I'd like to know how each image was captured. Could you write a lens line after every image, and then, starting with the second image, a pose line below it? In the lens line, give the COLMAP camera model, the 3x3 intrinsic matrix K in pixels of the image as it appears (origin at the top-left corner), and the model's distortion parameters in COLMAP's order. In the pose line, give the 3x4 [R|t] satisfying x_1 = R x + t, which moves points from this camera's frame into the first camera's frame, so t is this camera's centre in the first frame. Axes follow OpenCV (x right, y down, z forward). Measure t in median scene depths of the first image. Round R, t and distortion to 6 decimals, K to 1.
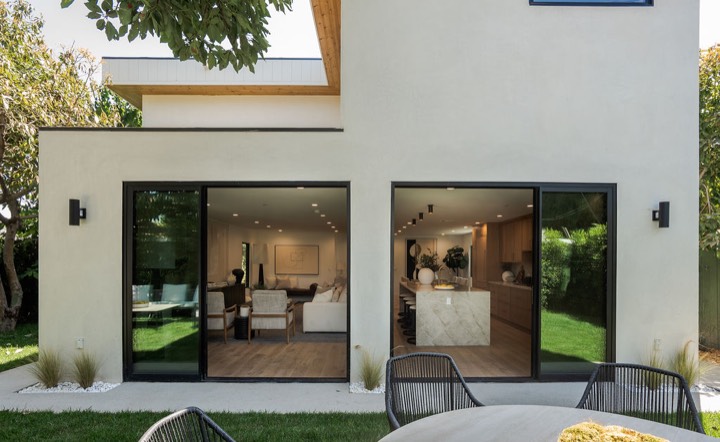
lens RADIAL K [[361.8, 0, 361.2], [0, 361.8, 258.4], [0, 0, 1]] dist [-0.002715, 0.001019]
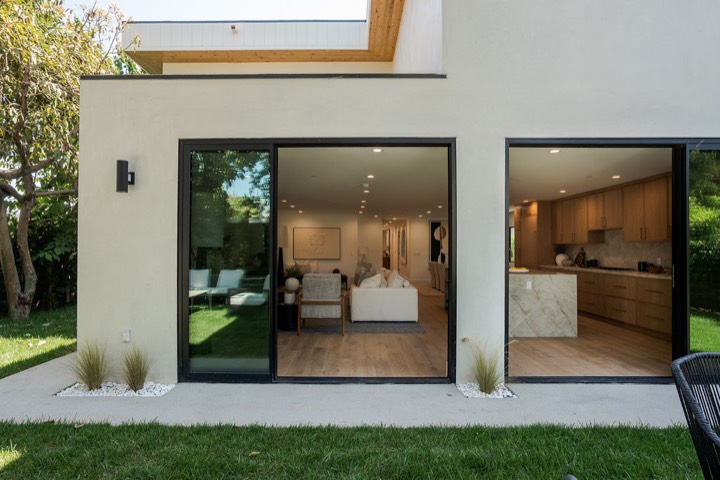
lens RADIAL K [[373.4, 0, 360.0], [0, 373.4, 240.0], [0, 0, 1]] dist [-0.014284, -0.000802]
pose [[0.999984, -0.001655, -0.005344, -0.234562], [0.001589, 0.999924, -0.012266, 0.027677], [0.005363, 0.012257, 0.999910, 0.150251]]
